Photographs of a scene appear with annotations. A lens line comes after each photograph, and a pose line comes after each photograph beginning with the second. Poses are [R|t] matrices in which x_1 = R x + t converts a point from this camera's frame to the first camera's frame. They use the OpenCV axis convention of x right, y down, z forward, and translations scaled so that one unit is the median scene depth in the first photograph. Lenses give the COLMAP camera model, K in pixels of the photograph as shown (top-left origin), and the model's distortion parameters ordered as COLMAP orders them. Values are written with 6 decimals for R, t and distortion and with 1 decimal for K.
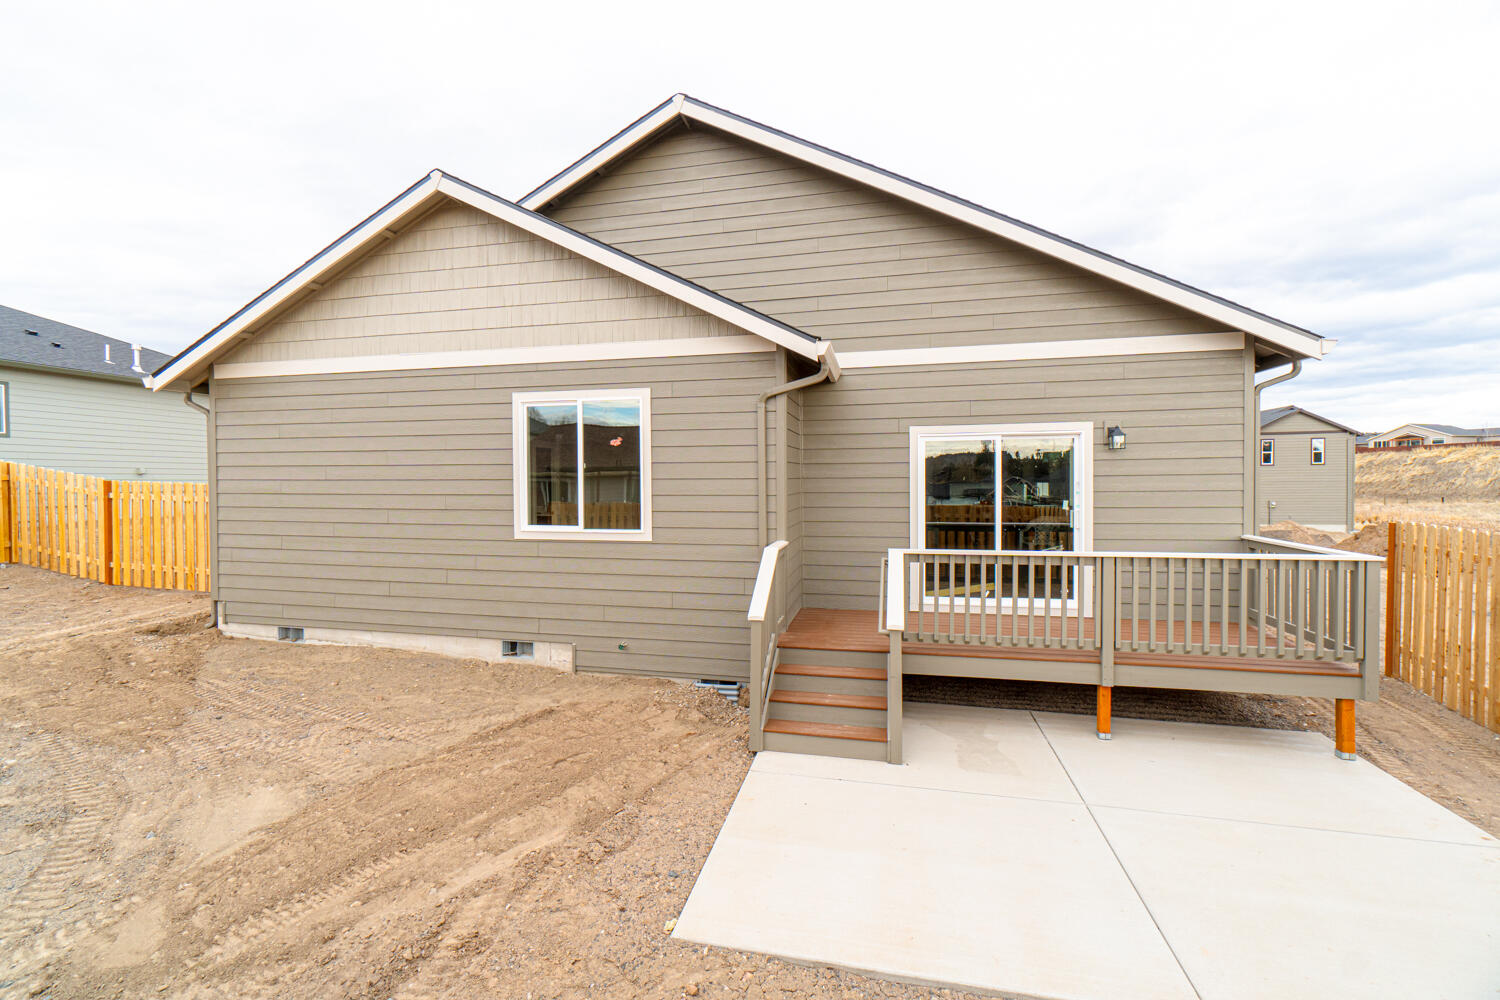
lens RADIAL K [[648.8, 0, 748.3], [0, 648.8, 481.5], [0, 0, 1]] dist [-0.008415, 0.000854]
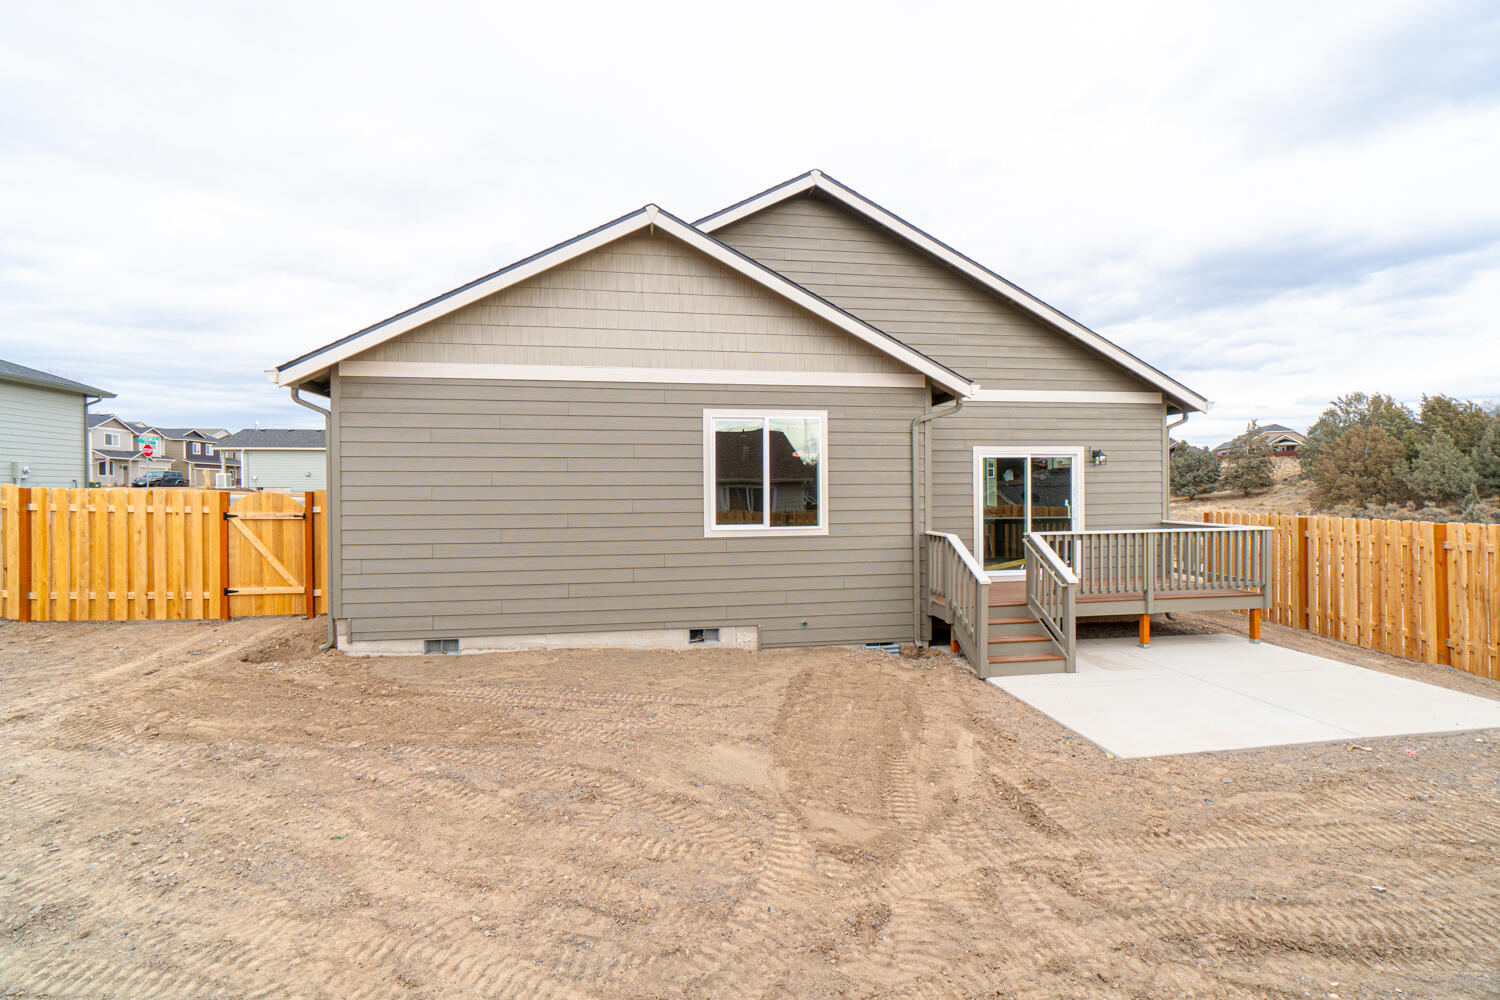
lens RADIAL K [[648.8, 0, 748.3], [0, 648.8, 481.5], [0, 0, 1]] dist [-0.008415, 0.000854]
pose [[0.924041, 0.002342, 0.382285, -0.737730], [0.002855, 0.999911, -0.013026, 0.005589], [-0.382282, 0.013128, 0.923953, -0.077808]]
